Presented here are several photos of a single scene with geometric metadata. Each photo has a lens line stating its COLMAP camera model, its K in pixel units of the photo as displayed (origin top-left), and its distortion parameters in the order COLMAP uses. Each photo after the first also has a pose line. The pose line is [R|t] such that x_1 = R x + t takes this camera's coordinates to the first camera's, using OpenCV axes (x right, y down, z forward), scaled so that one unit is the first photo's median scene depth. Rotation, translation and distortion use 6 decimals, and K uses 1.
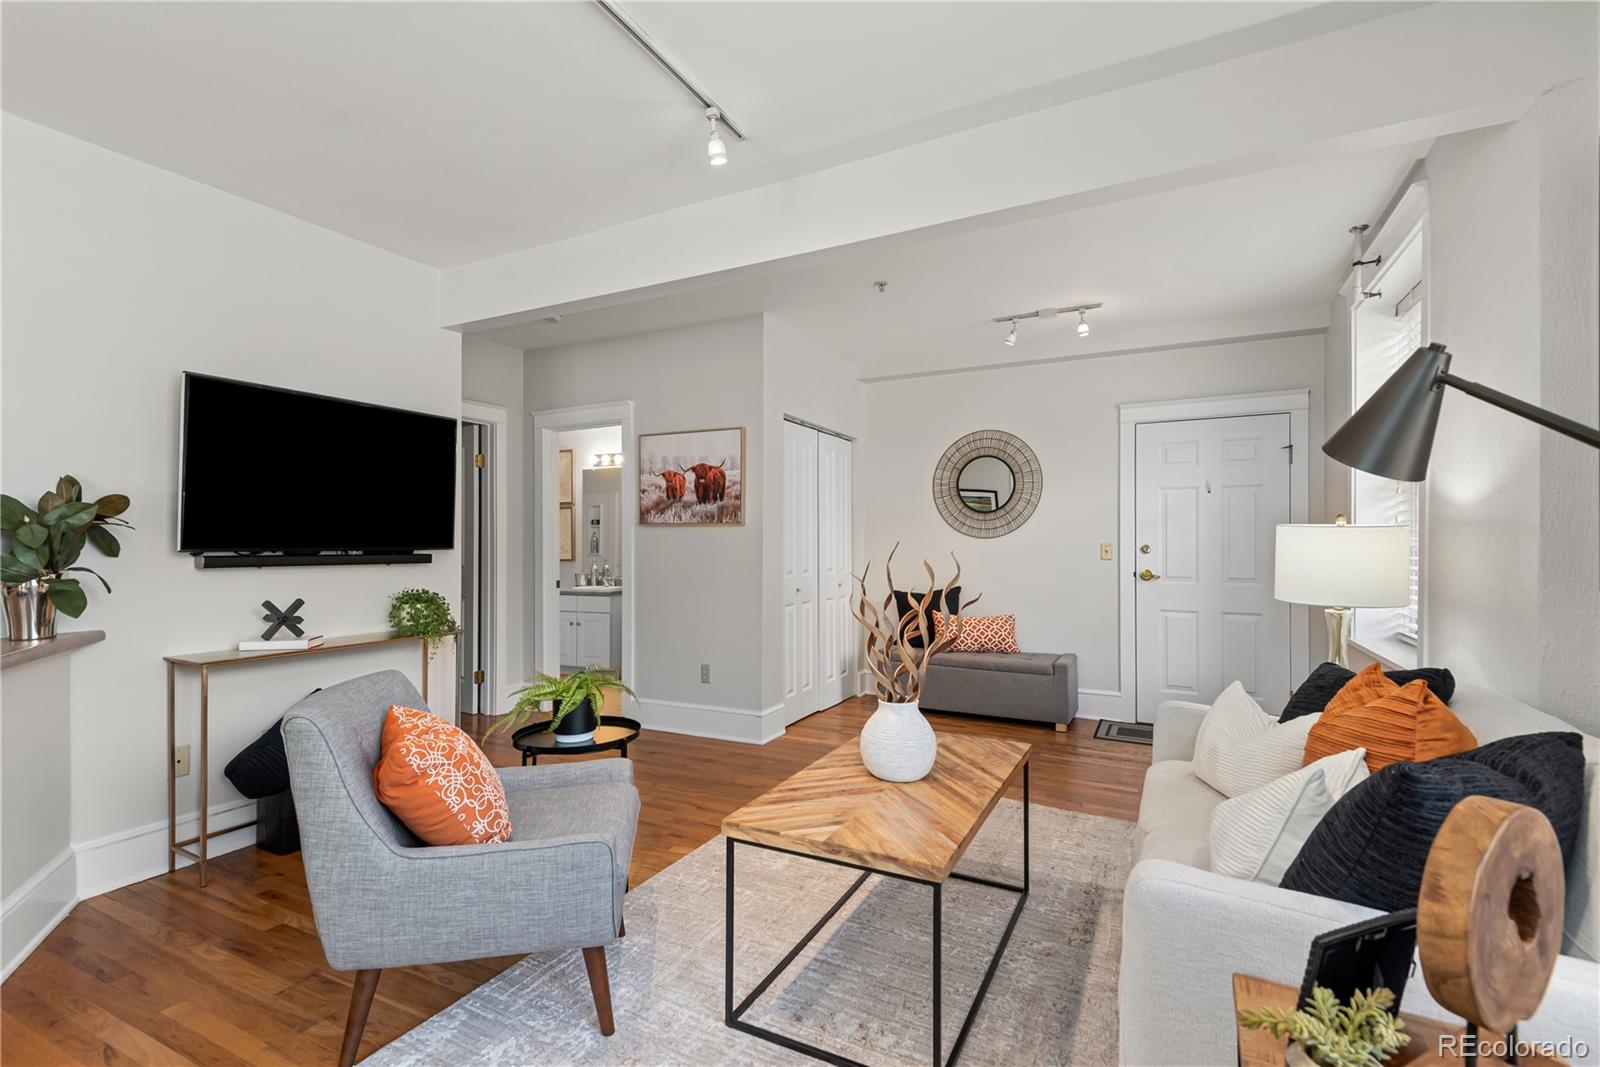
lens RADIAL K [[728.3, 0, 800.8], [0, 728.3, 542.0], [0, 0, 1]] dist [0.016620, -0.007455]
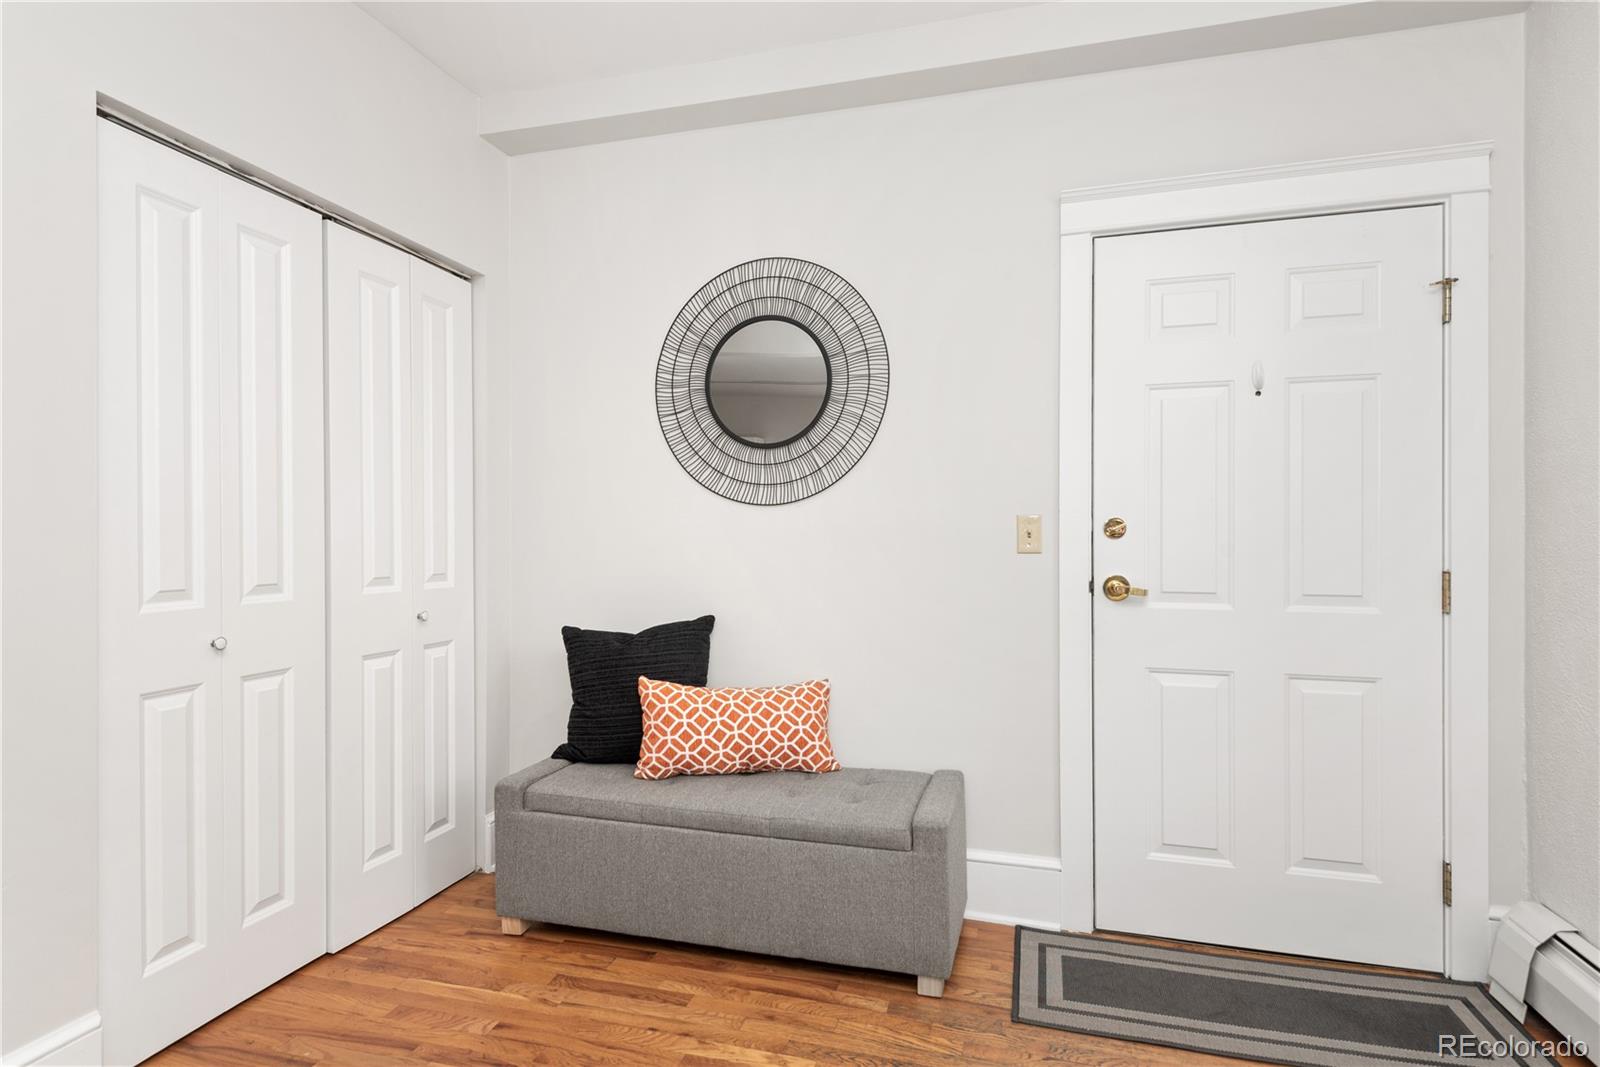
lens RADIAL K [[816.1, 0, 812.2], [0, 816.1, 537.0], [0, 0, 1]] dist [0.019127, -0.014522]
pose [[0.979871, -0.001218, 0.199630, 0.199127], [-0.000188, 0.999975, 0.007025, 0.011559], [-0.199633, -0.006921, 0.979846, 0.562015]]
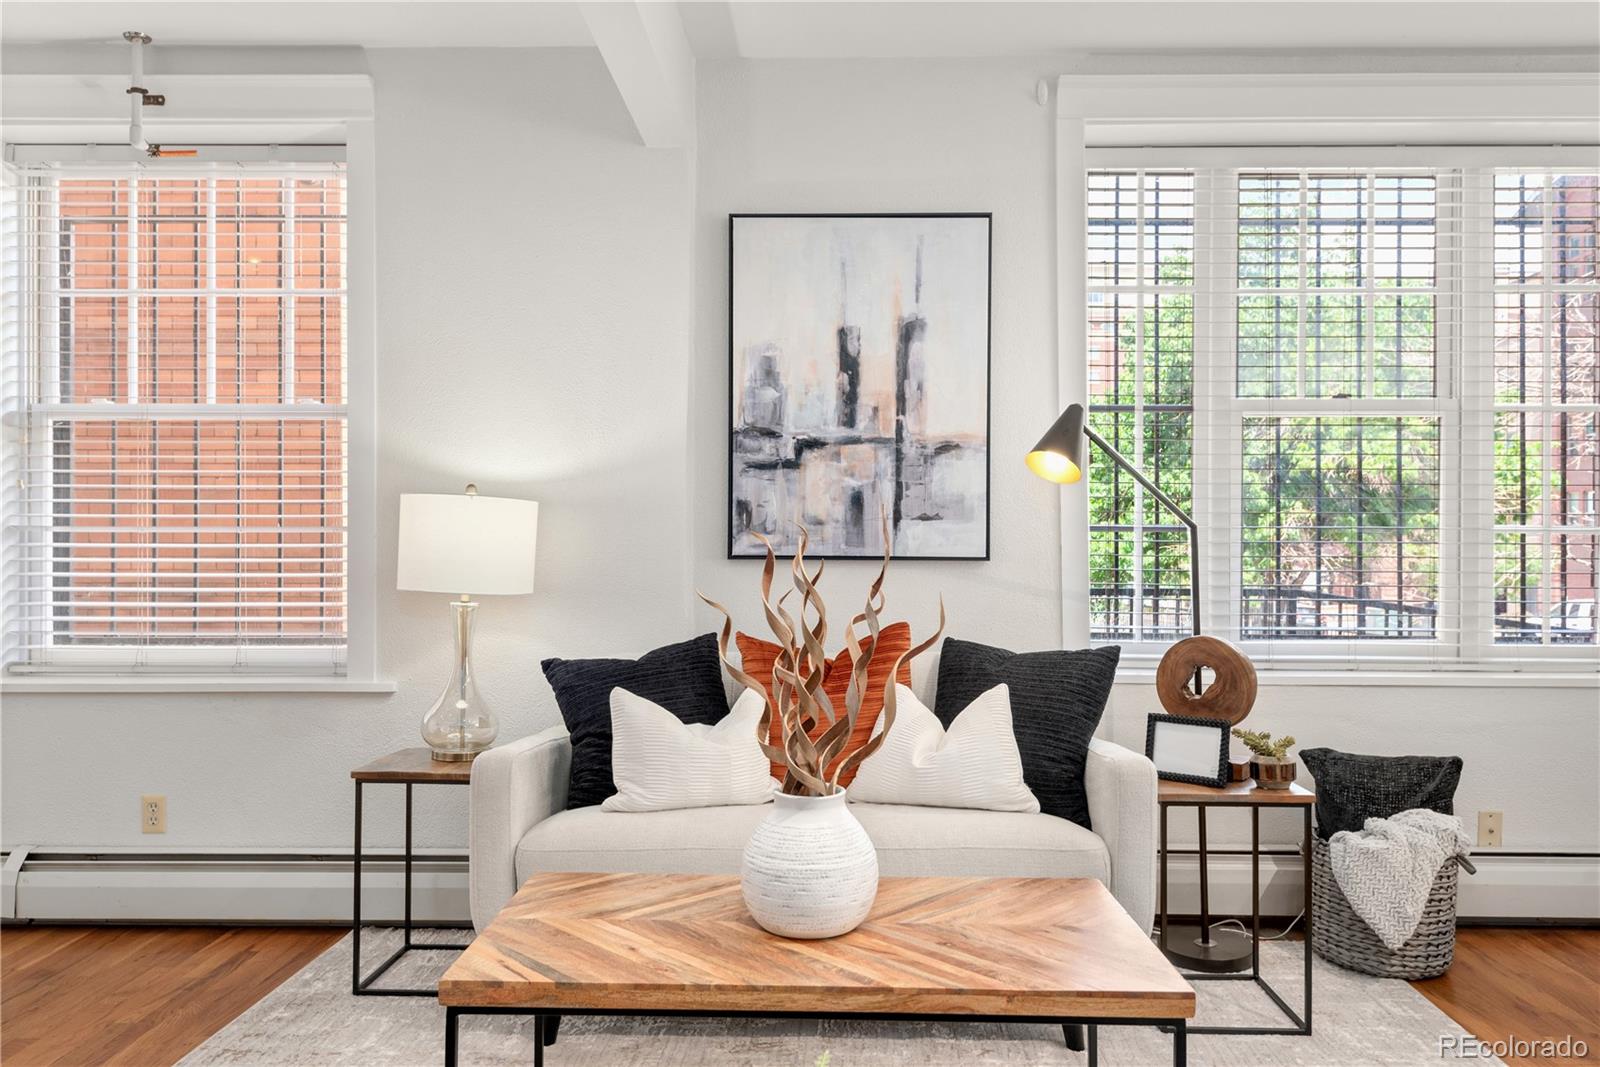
lens RADIAL K [[1176.9, 0, 802.9], [0, 1176.9, 546.0], [0, 0, 1]] dist [0.022372, -0.006065]
pose [[-0.450283, -0.005553, 0.892869, -0.299621], [-0.003894, 0.999983, 0.004255, 0.011397], [-0.892877, -0.001561, -0.450297, 0.634899]]
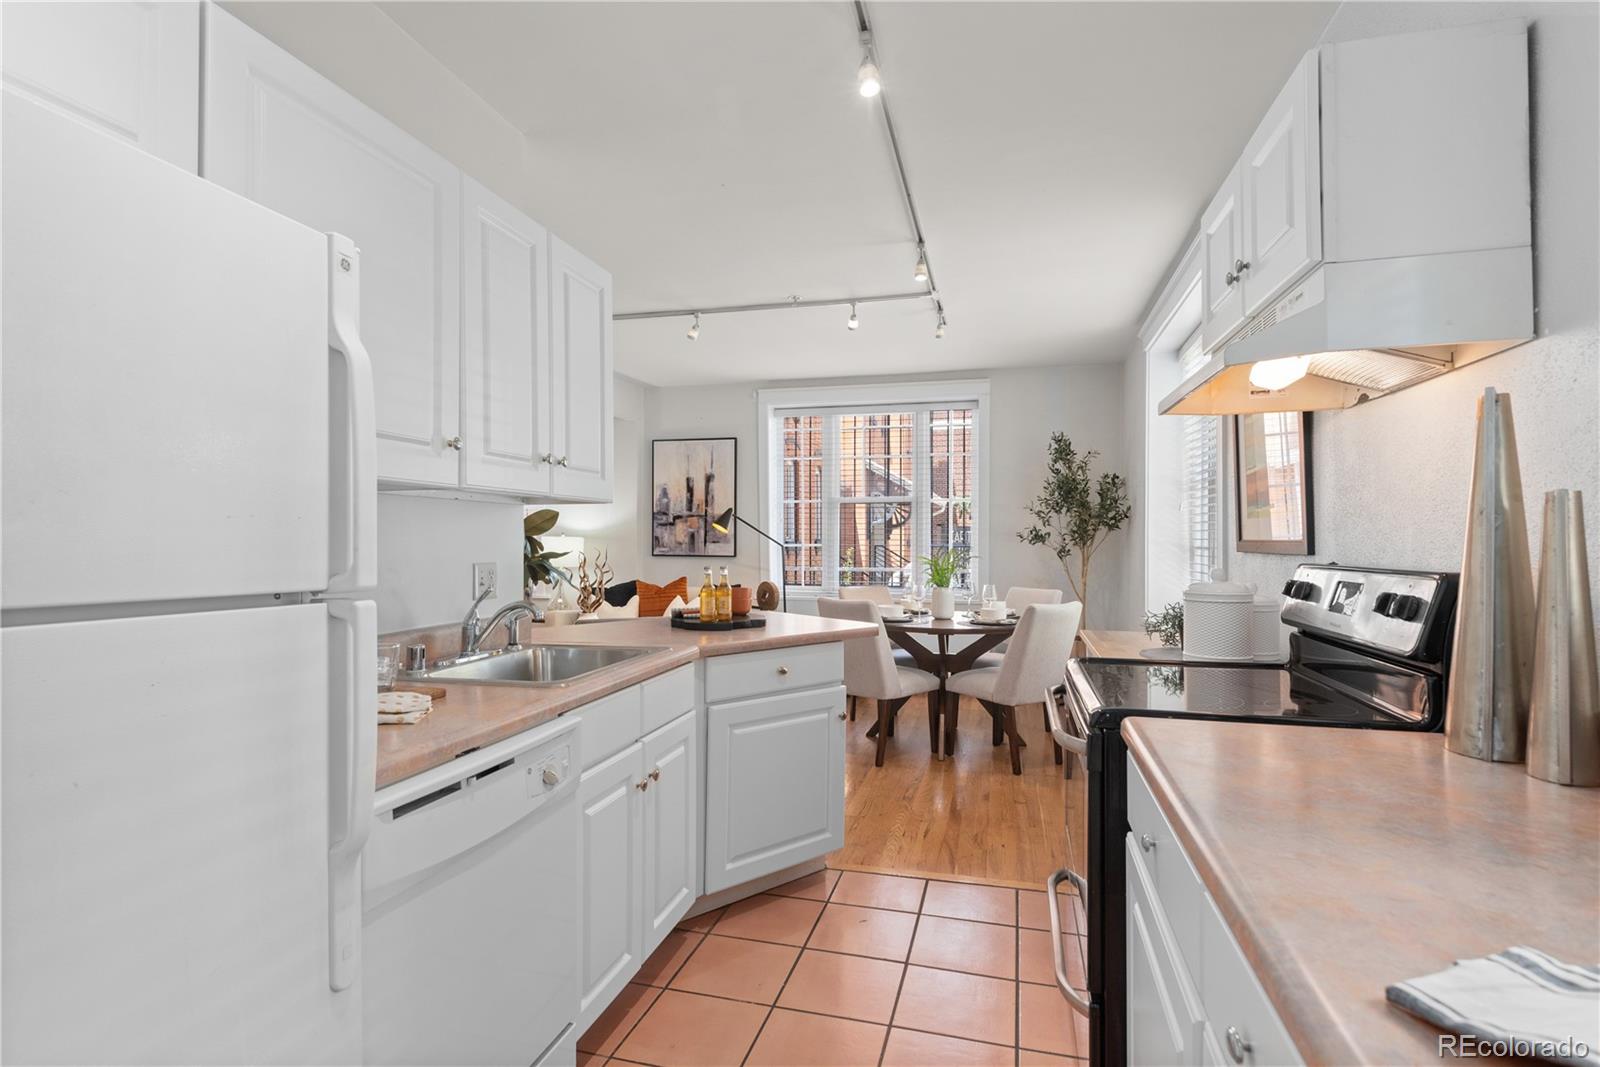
lens RADIAL K [[810.2, 0, 797.2], [0, 810.2, 534.8], [0, 0, 1]] dist [0.006092, 0.000234]
pose [[-0.220904, 0.005562, 0.975280, -1.150017], [-0.000849, 0.999982, -0.005895, -0.007885], [-0.975295, -0.002130, -0.220895, 0.416318]]
